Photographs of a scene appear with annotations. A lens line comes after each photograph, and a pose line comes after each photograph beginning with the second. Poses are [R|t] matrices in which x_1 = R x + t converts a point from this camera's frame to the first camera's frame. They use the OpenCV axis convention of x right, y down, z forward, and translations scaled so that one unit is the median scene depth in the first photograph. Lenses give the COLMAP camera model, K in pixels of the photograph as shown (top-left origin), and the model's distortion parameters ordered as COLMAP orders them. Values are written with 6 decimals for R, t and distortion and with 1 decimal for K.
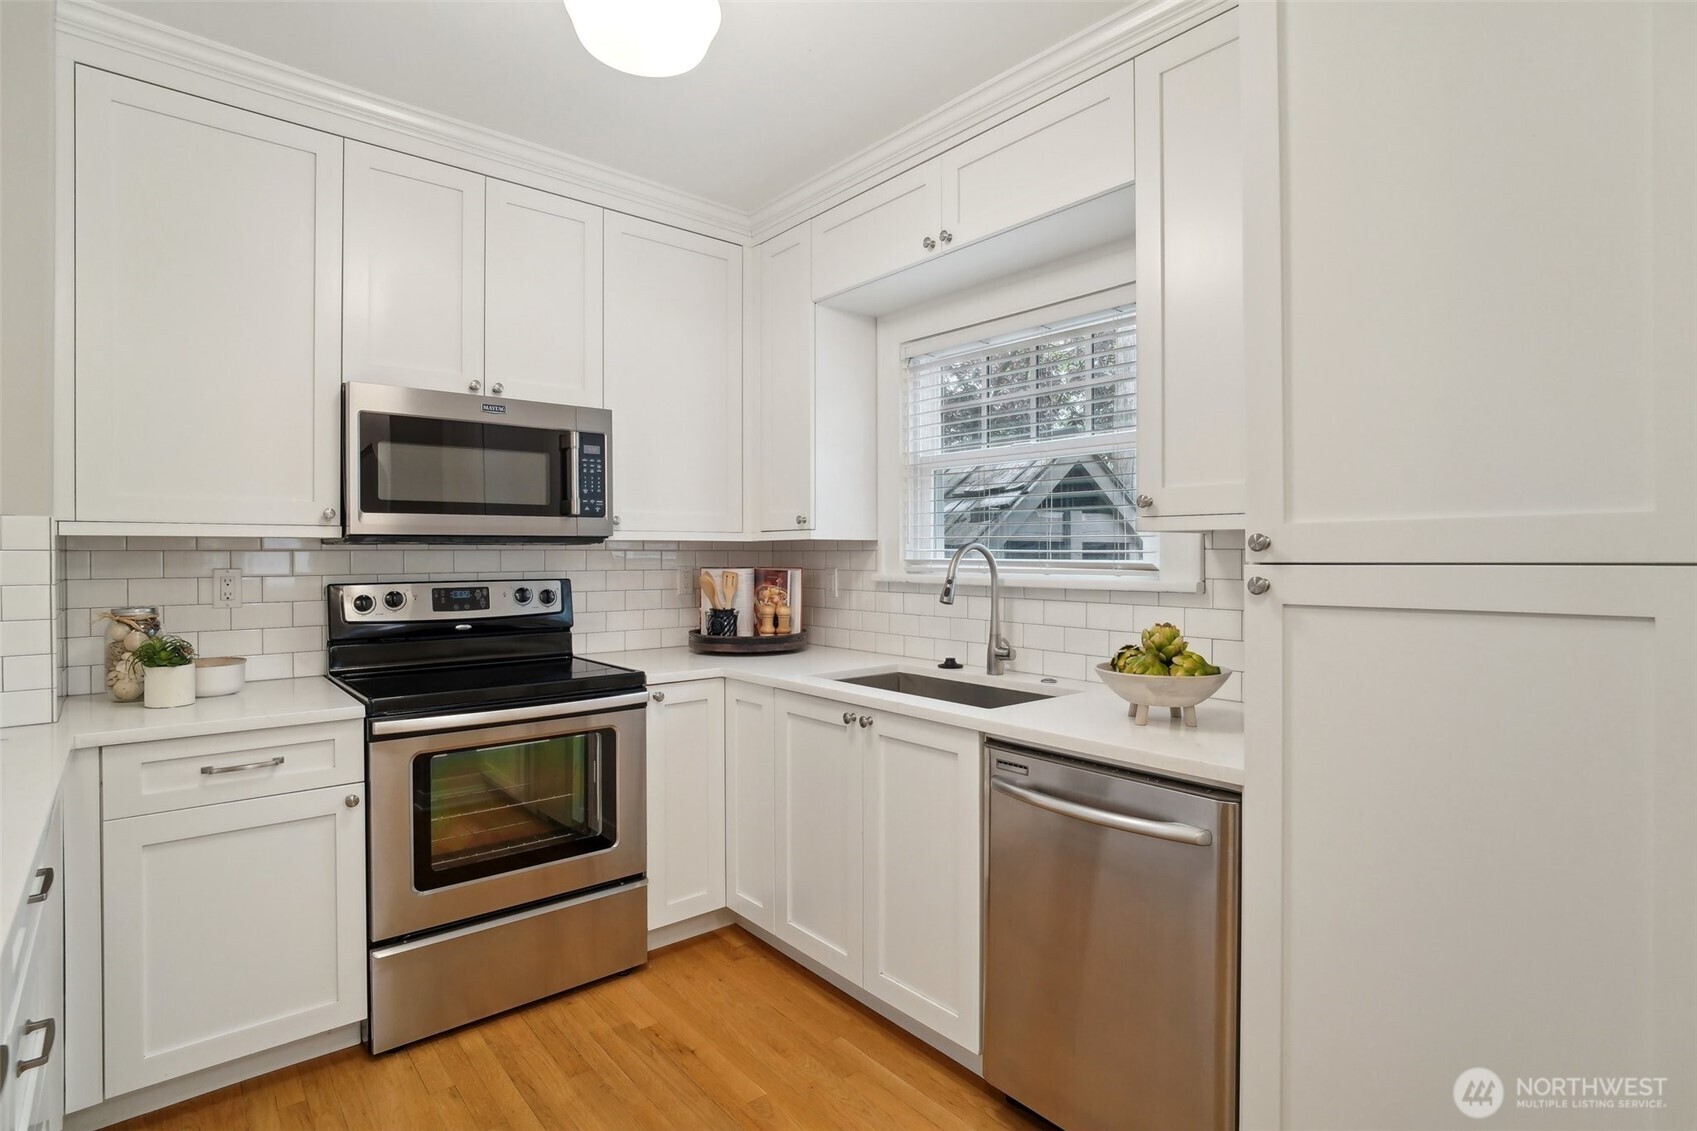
lens RADIAL K [[850.4, 0, 849.7], [0, 850.4, 563.1], [0, 0, 1]] dist [-0.018368, 0.006999]
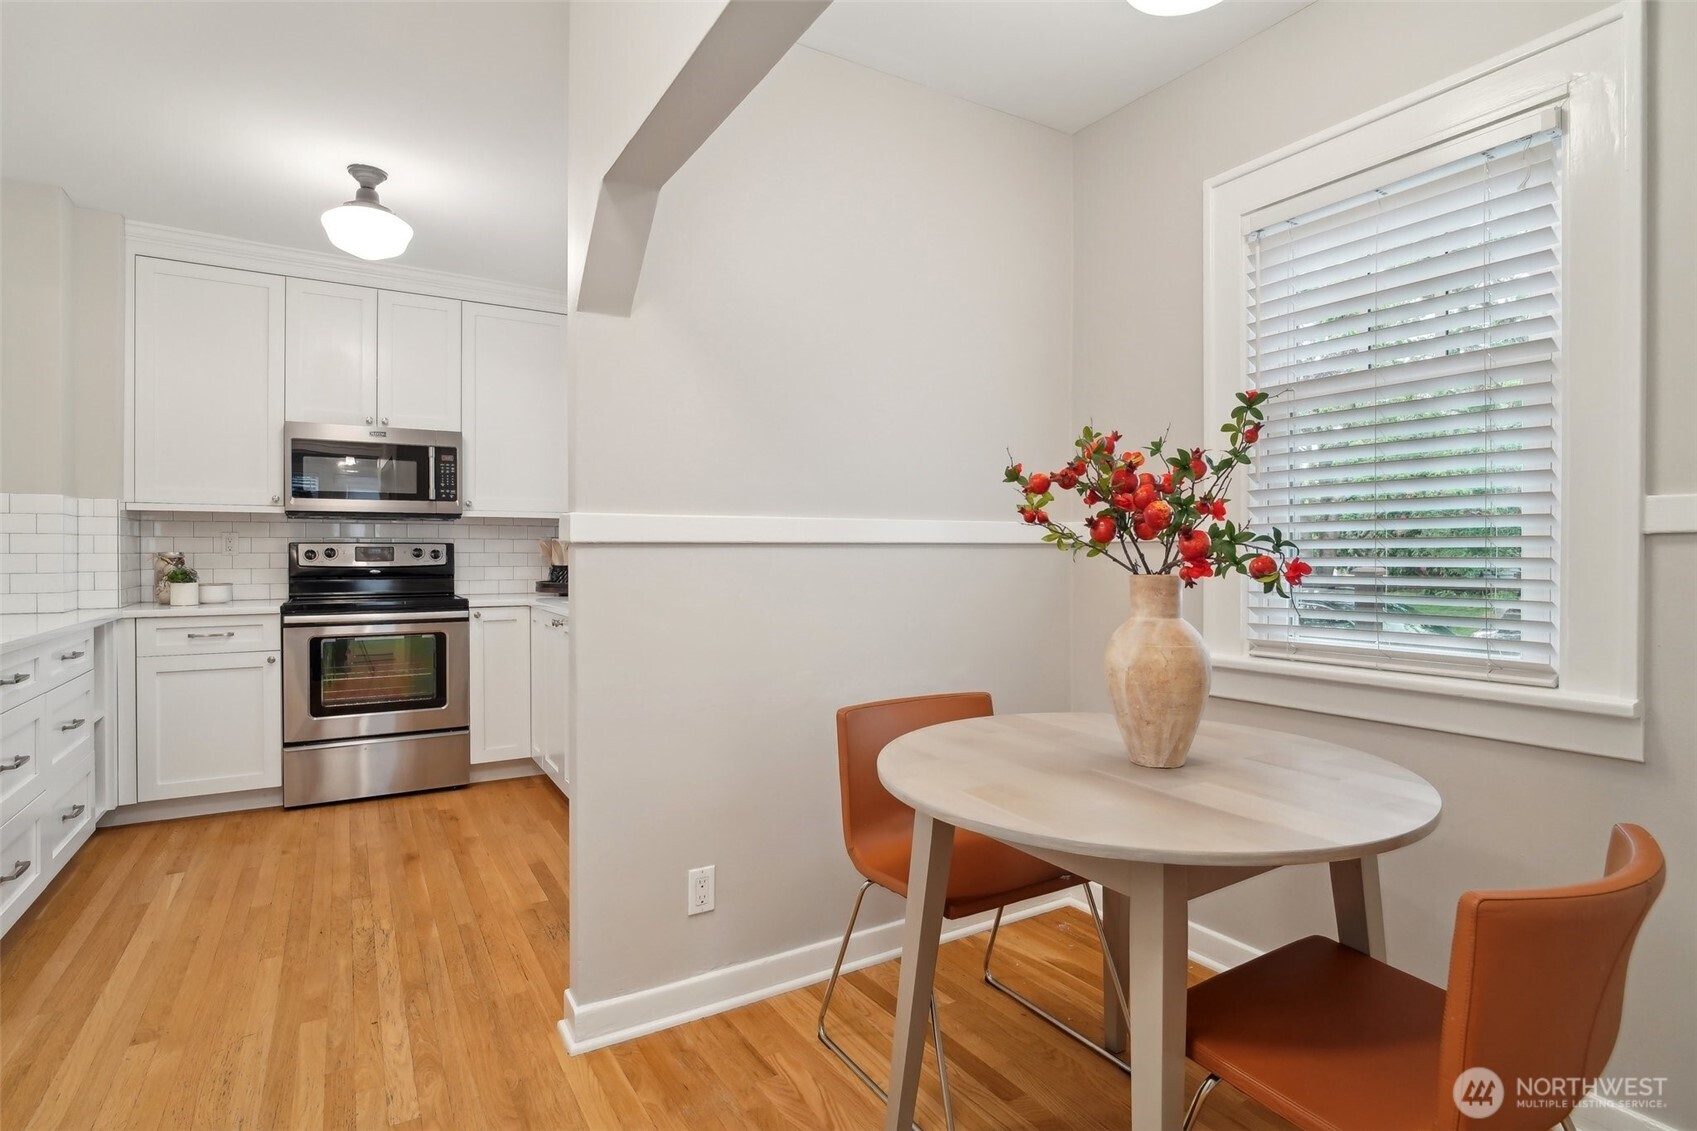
lens RADIAL K [[850.4, 0, 843.1], [0, 850.4, 558.8], [0, 0, 1]] dist [-0.018368, 0.006999]
pose [[0.987011, 0.003158, -0.160620, 0.731368], [-0.003532, 0.999992, -0.002042, 0.057598], [0.160612, 0.002583, 0.987014, -0.462513]]
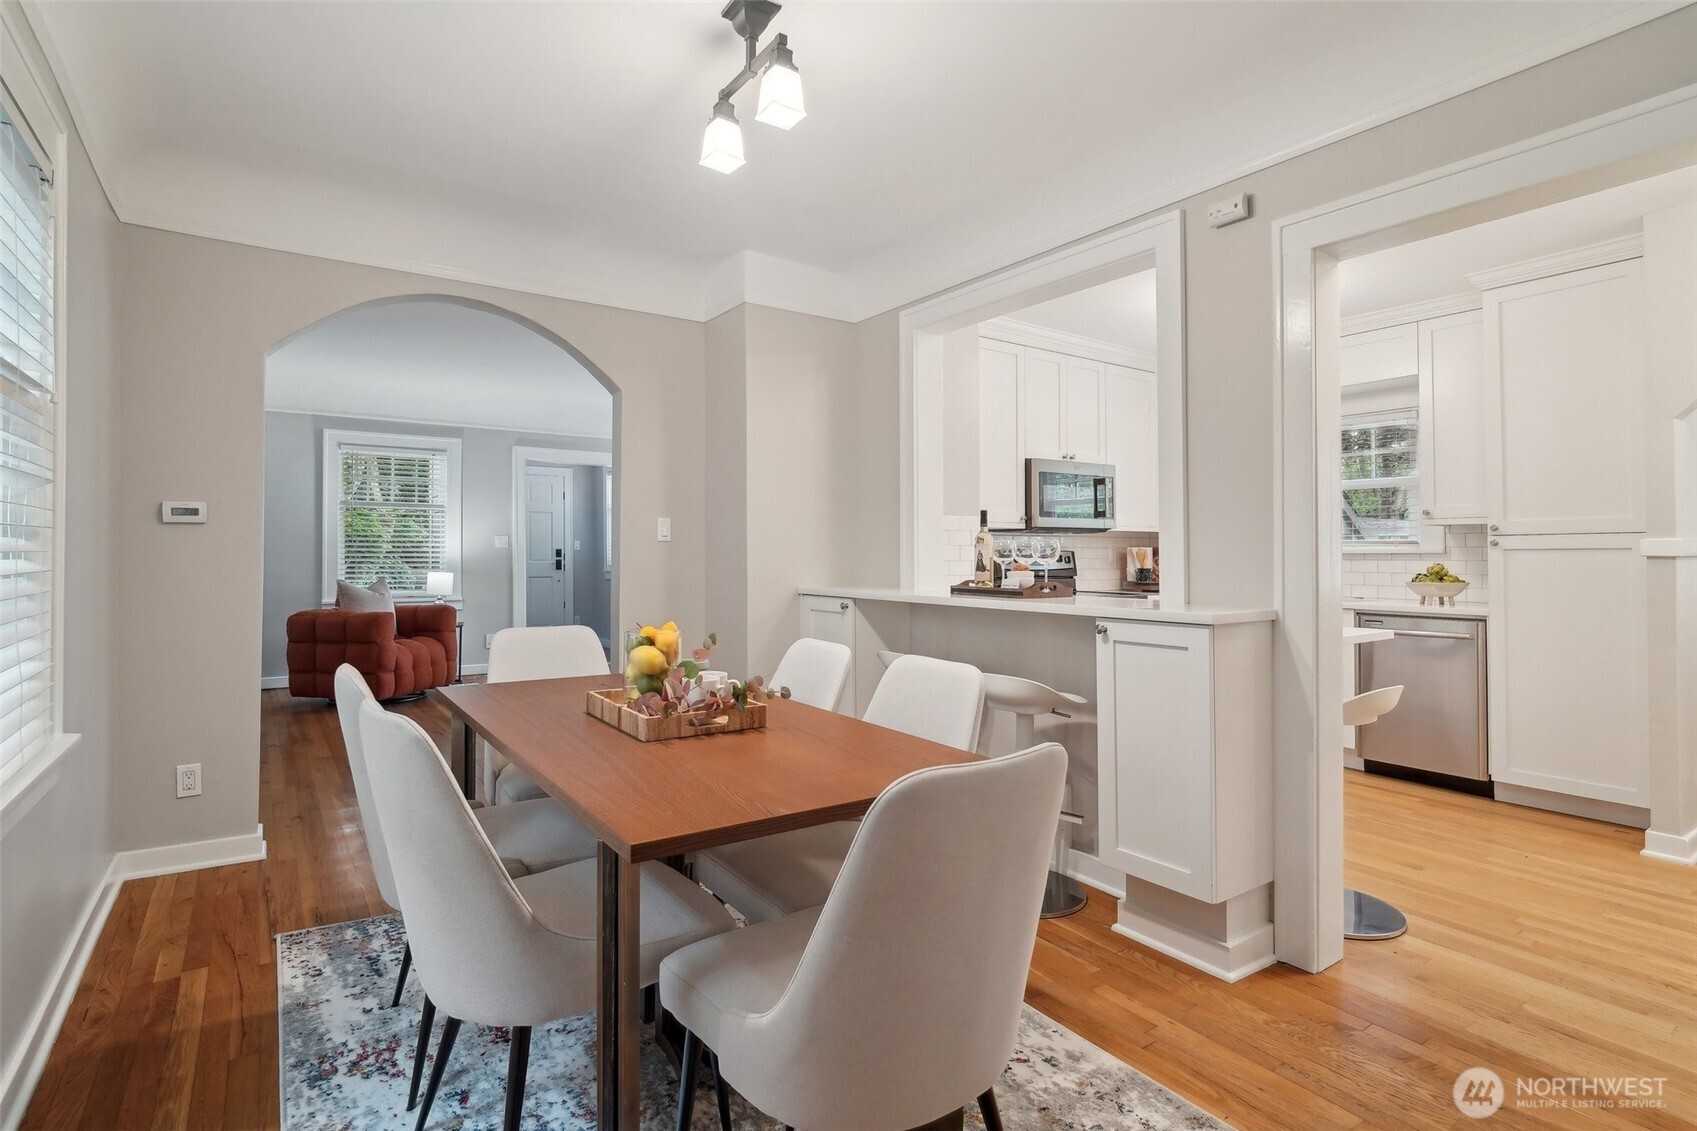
lens RADIAL K [[850.4, 0, 842.5], [0, 850.4, 531.2], [0, 0, 1]] dist [-0.018368, 0.006999]
pose [[0.995645, -0.003403, -0.093167, -0.820883], [0.000343, 0.999461, -0.032839, 0.044889], [0.093229, 0.032664, 0.995109, -1.162812]]
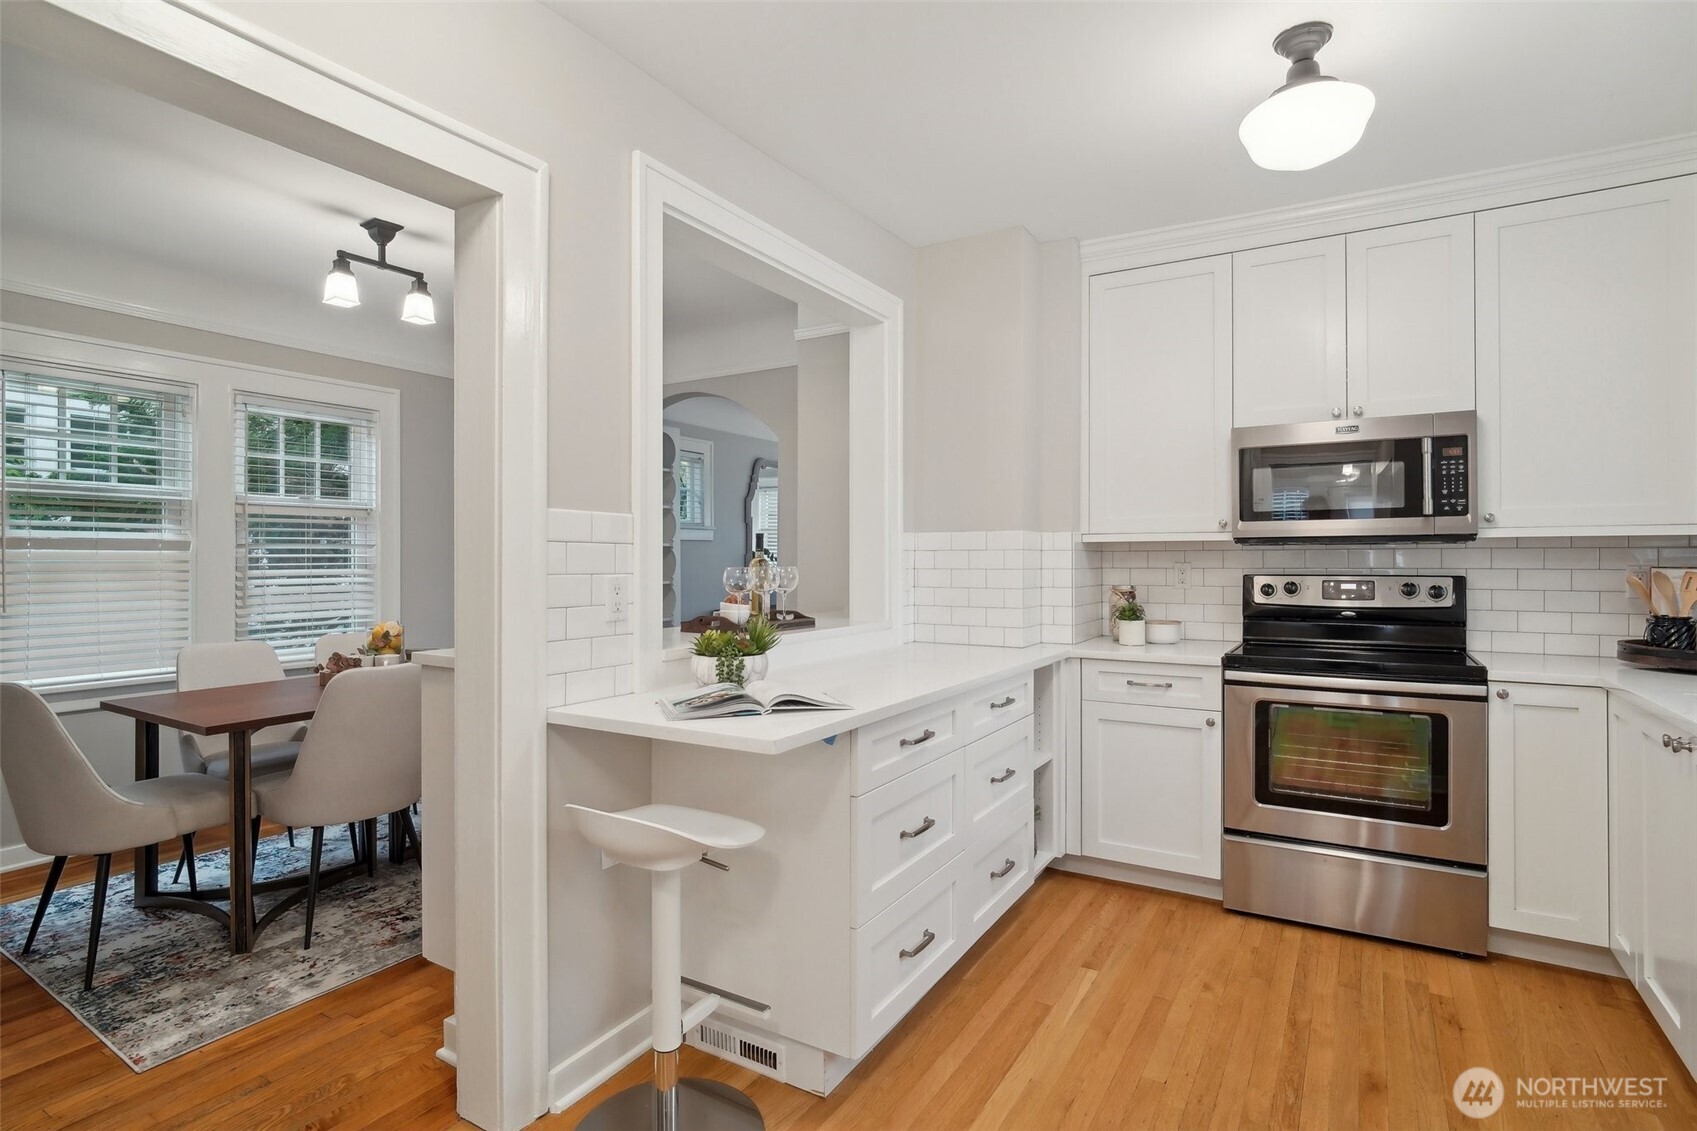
lens RADIAL K [[850.4, 0, 852.1], [0, 850.4, 556.0], [0, 0, 1]] dist [-0.018368, 0.006999]
pose [[0.325517, -0.003457, -0.945530, 0.483775], [-0.010855, 0.999914, -0.007393, 0.012279], [0.945474, 0.012671, 0.325452, -0.044422]]
